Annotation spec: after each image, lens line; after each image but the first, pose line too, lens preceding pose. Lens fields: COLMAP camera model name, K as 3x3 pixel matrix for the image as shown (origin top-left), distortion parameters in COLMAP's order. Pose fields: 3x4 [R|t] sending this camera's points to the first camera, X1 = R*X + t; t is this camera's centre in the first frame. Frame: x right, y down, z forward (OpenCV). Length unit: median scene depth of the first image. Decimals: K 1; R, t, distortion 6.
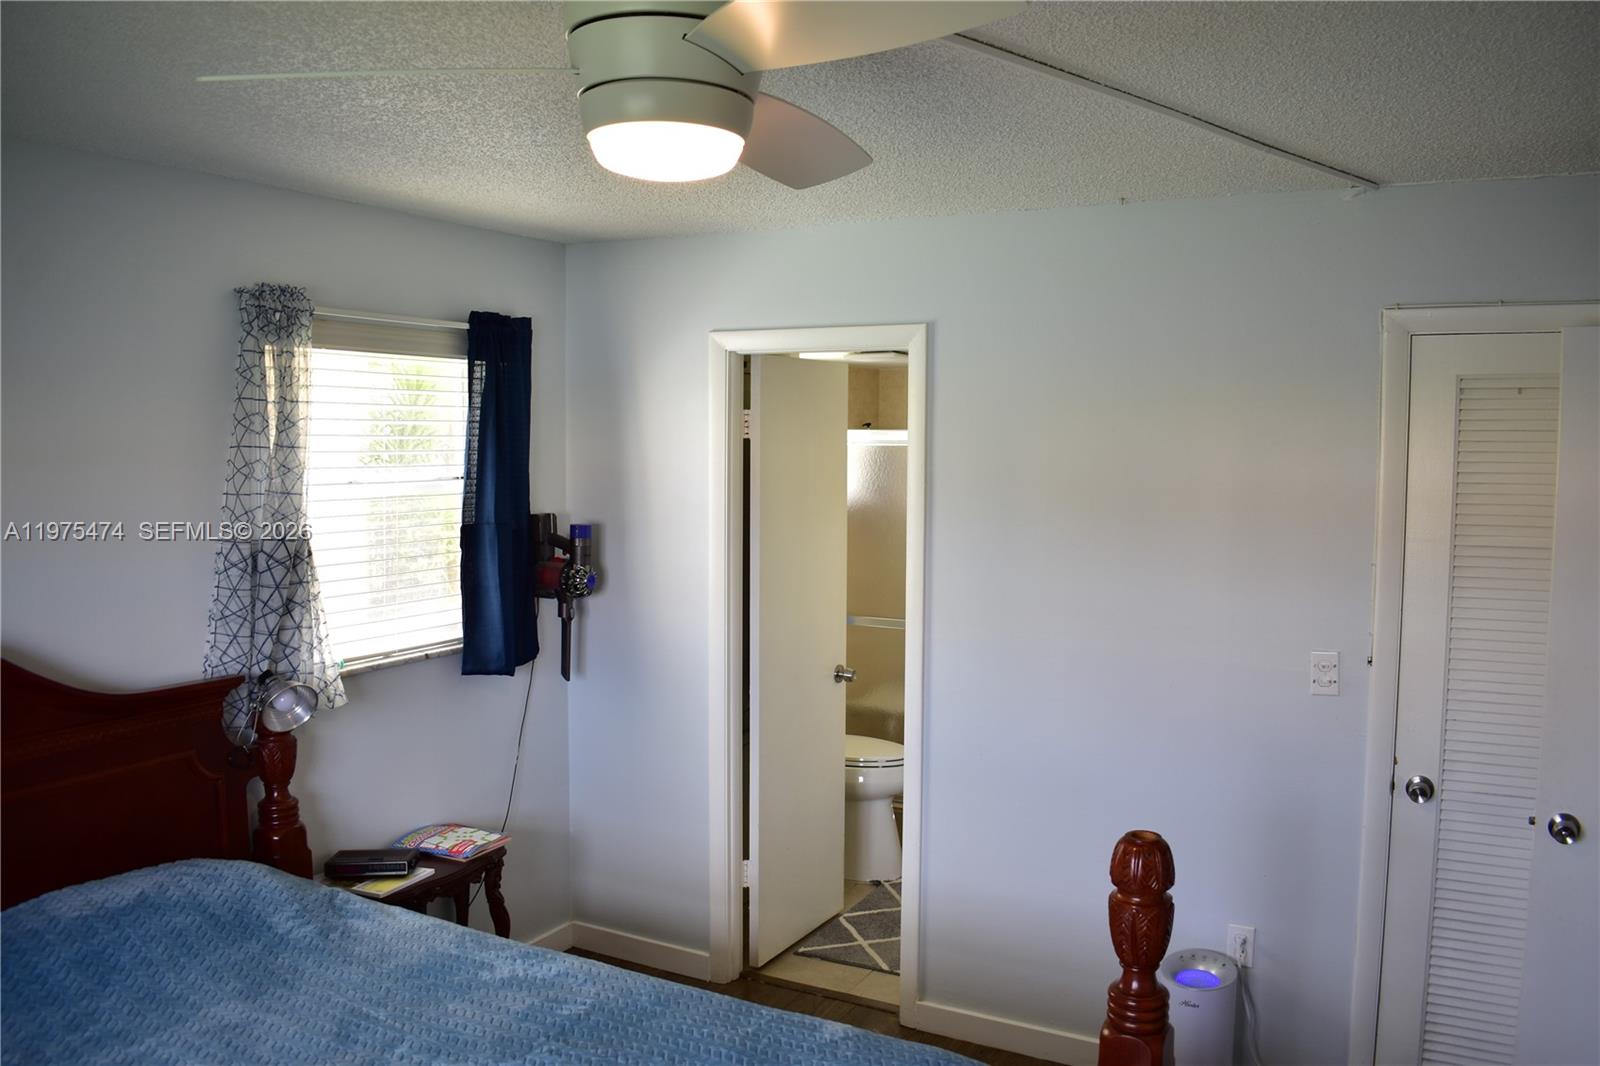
lens RADIAL K [[1259.2, 0, 804.3], [0, 1259.2, 536.2], [0, 0, 1]] dist [-0.094981, 0.017822]
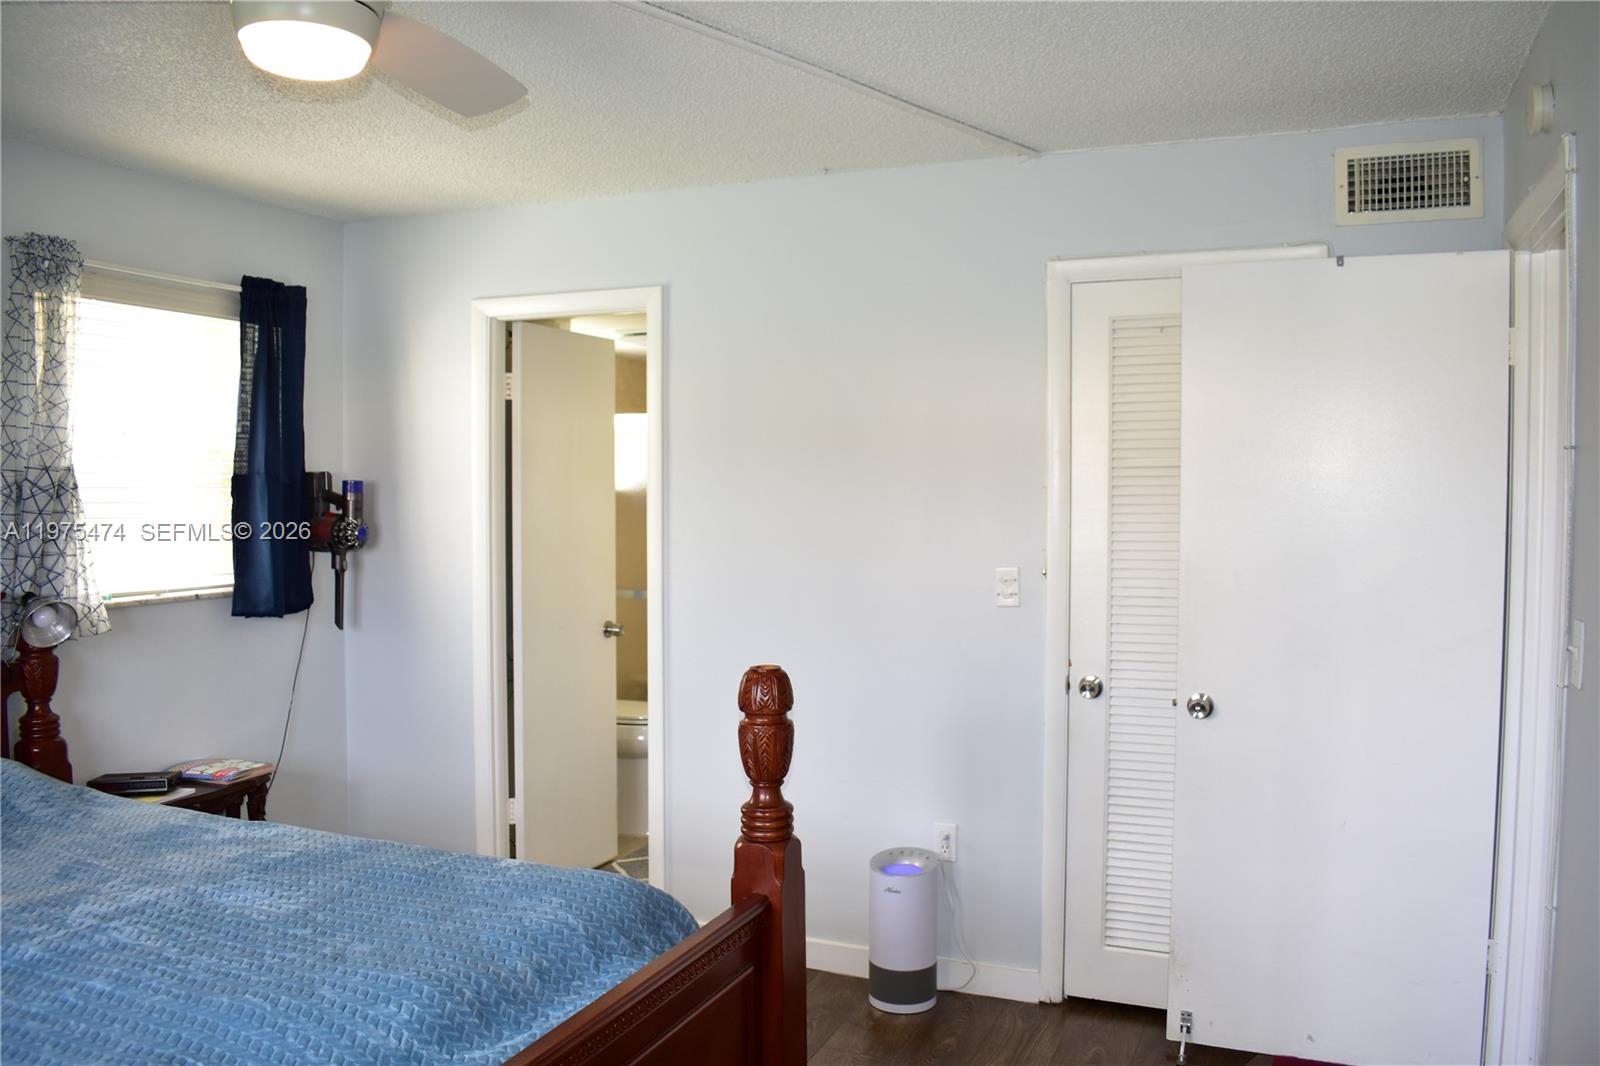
lens RADIAL K [[1259.2, 0, 799.4], [0, 1259.2, 536.0], [0, 0, 1]] dist [-0.094981, 0.017822]
pose [[0.995250, -0.006552, 0.097134, 0.121978], [0.010524, 0.999127, -0.040433, 0.106517], [-0.096785, 0.041264, 0.994450, -0.107064]]
